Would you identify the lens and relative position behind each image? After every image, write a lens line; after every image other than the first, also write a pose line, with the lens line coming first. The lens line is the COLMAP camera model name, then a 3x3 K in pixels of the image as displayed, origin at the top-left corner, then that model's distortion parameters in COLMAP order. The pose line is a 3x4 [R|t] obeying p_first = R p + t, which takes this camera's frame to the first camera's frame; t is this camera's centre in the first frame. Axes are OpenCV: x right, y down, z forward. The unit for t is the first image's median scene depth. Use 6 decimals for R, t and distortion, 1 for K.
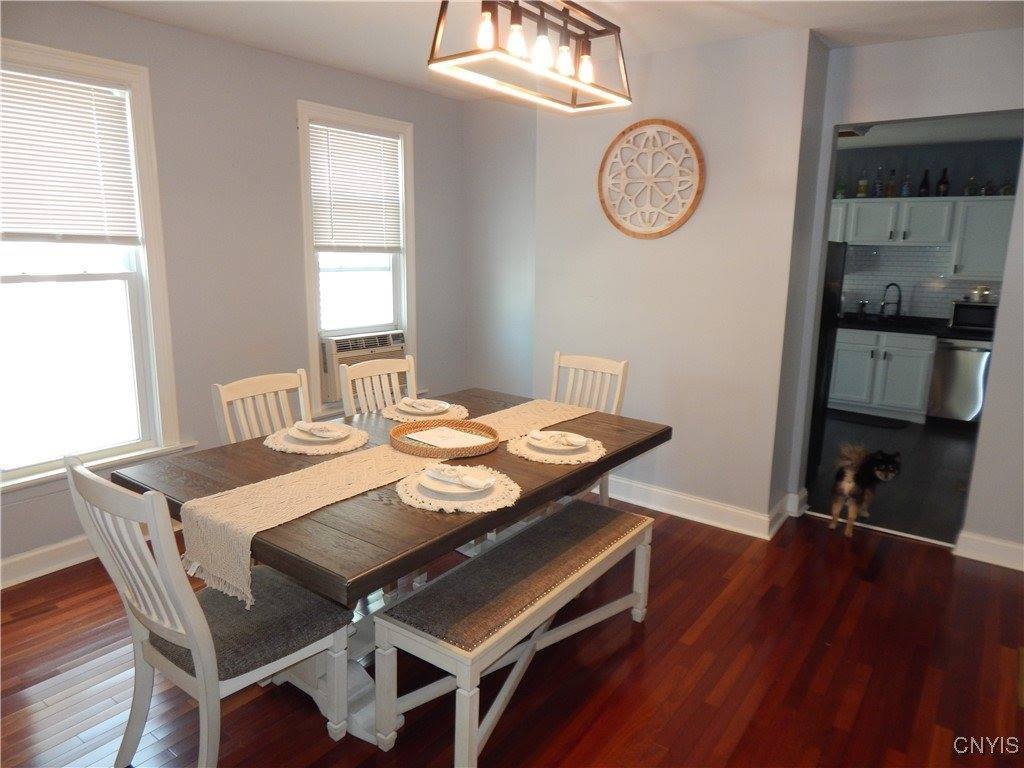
lens RADIAL K [[683.8, 0, 508.7], [0, 683.8, 379.8], [0, 0, 1]] dist [0.022706, -0.015672]
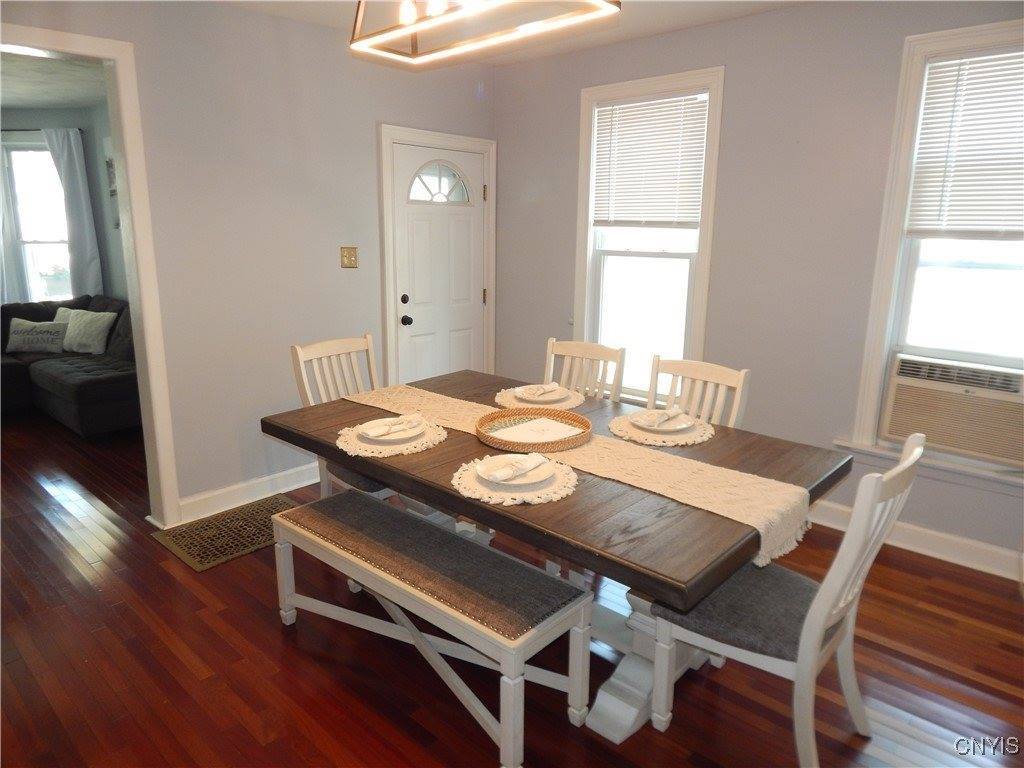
lens RADIAL K [[683.8, 0, 506.1], [0, 683.8, 377.1], [0, 0, 1]] dist [0.022706, -0.015672]
pose [[-0.107972, 0.200577, -0.973710, 0.715058], [-0.203714, 0.954189, 0.219145, -0.160088], [0.973058, 0.222020, -0.062165, 0.891645]]
